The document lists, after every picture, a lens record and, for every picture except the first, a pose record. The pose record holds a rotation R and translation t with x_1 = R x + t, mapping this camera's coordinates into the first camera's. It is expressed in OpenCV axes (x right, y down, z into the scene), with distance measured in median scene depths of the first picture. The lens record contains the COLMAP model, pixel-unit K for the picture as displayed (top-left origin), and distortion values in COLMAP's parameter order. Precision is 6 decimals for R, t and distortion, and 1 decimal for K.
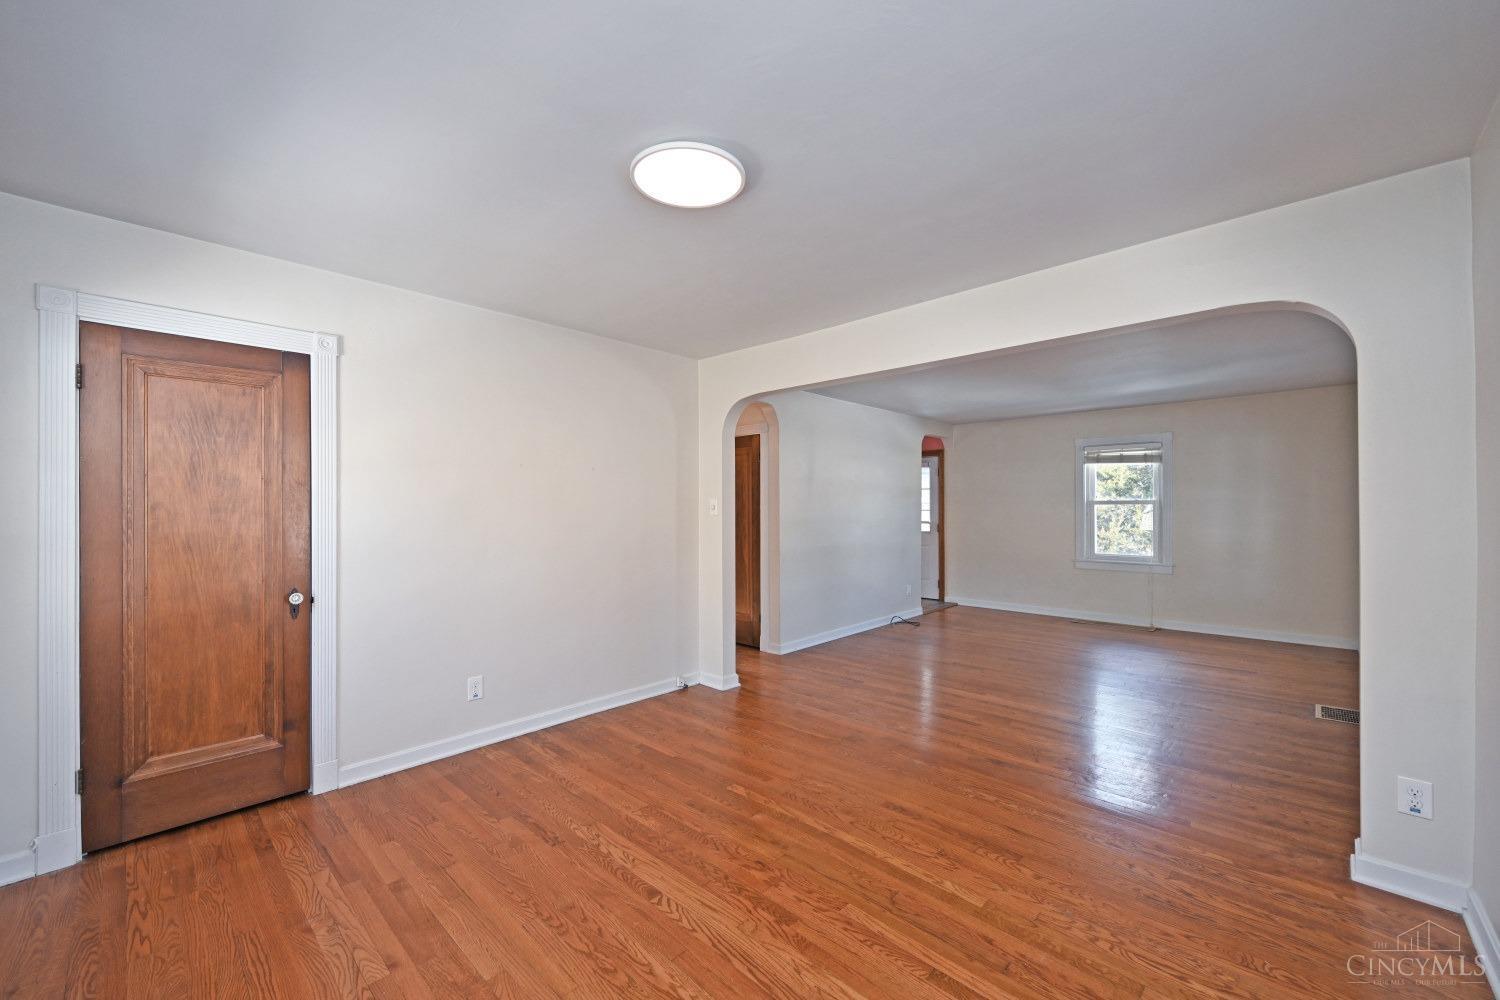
lens RADIAL K [[587.0, 0, 748.7], [0, 587.0, 505.8], [0, 0, 1]] dist [0.010344, 0.000010]
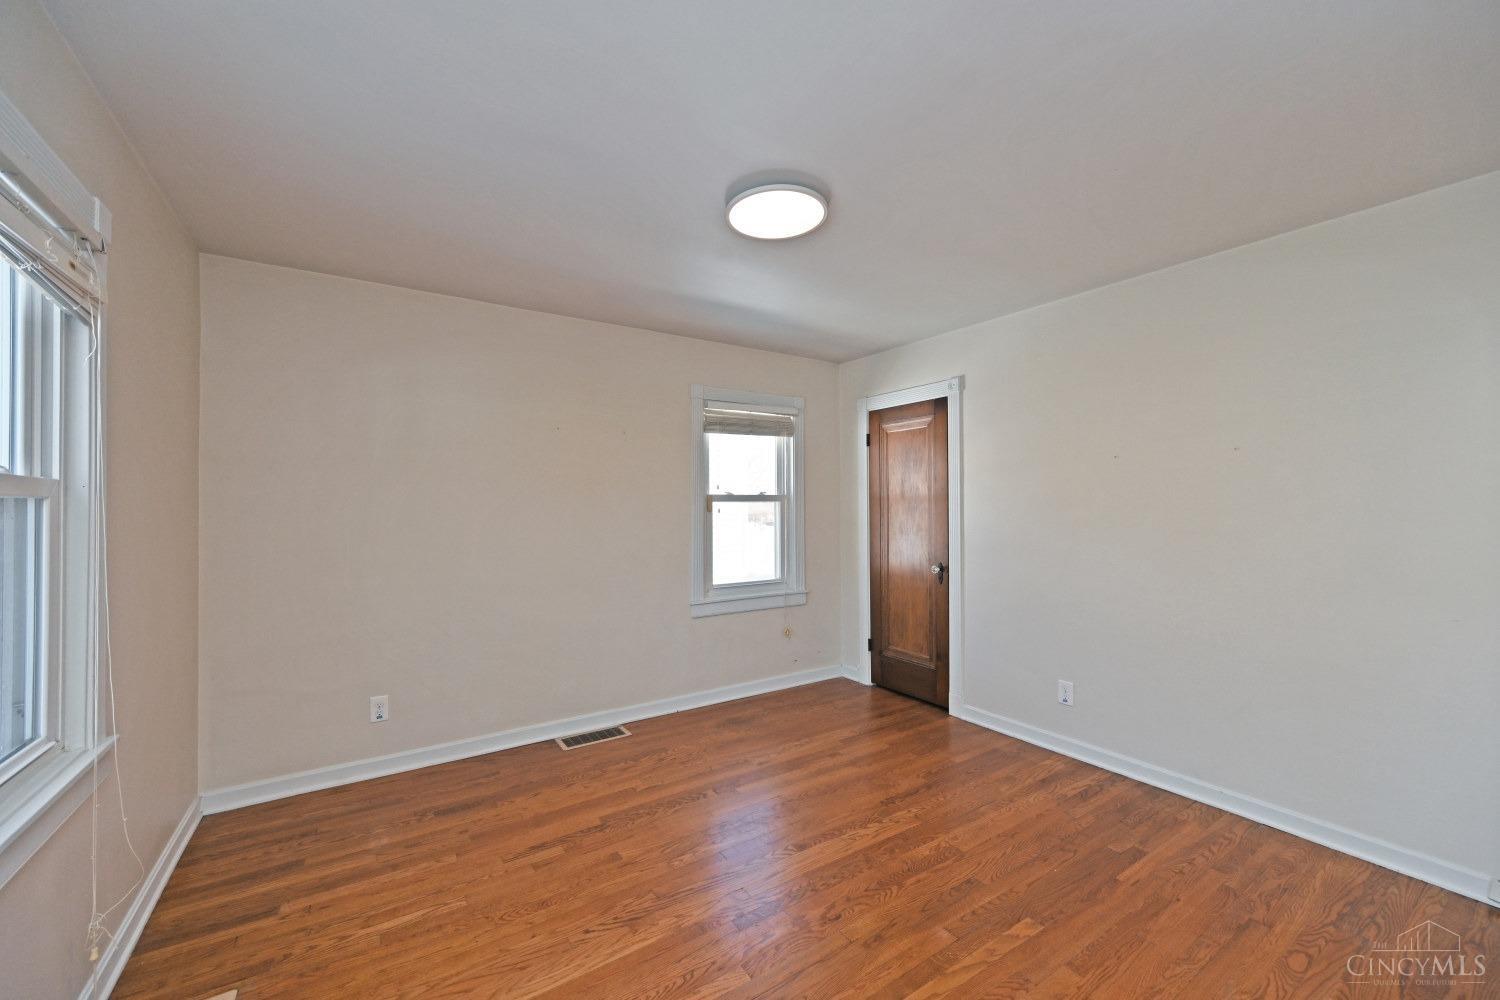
lens RADIAL K [[587.0, 0, 748.7], [0, 587.0, 505.8], [0, 0, 1]] dist [0.010344, 0.000010]
pose [[-0.220759, -0.000144, -0.975328, 0.743885], [0.009595, 0.999951, -0.002320, 0.001050], [0.975281, -0.009871, -0.220746, 0.891190]]
